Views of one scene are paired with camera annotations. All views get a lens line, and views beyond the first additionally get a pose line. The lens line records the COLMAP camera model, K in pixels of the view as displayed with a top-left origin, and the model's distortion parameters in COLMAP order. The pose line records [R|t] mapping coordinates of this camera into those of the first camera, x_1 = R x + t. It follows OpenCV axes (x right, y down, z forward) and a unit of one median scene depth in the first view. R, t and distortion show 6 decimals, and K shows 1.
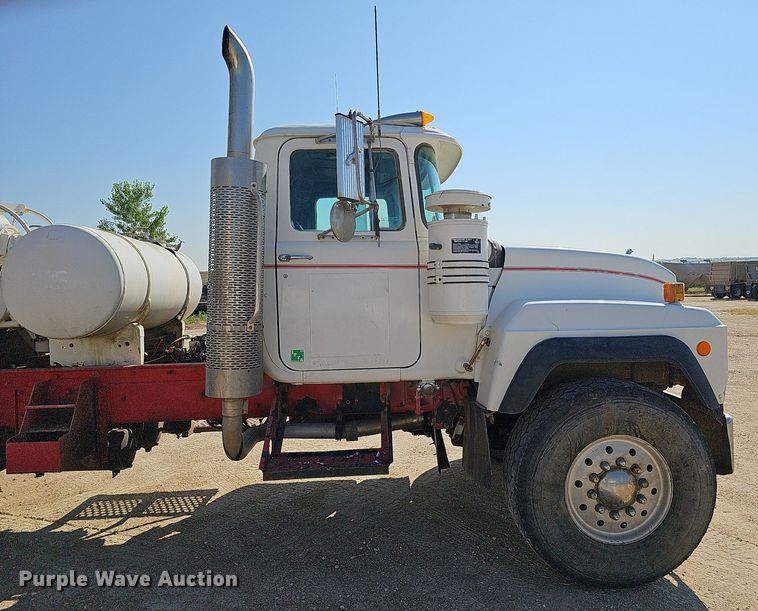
lens RADIAL K [[551.0, 0, 404.0], [0, 551.0, 307.4], [0, 0, 1]] dist [0.045142, -0.031419]
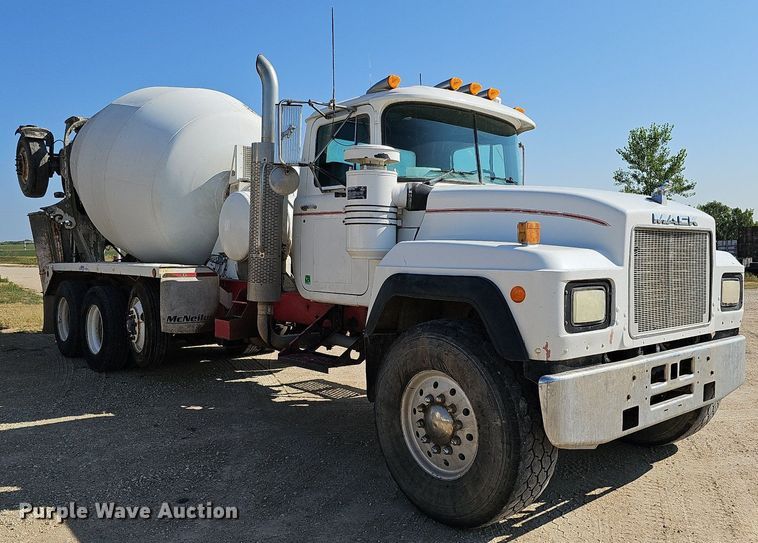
lens RADIAL K [[638.4, 0, 384.7], [0, 638.4, 276.4], [0, 0, 1]] dist [0.078797, -0.078999]
pose [[0.609793, 0.053095, -0.790780, 1.222795], [-0.042291, 0.998512, 0.034431, 0.018533], [0.791432, 0.012447, 0.611131, 0.196524]]
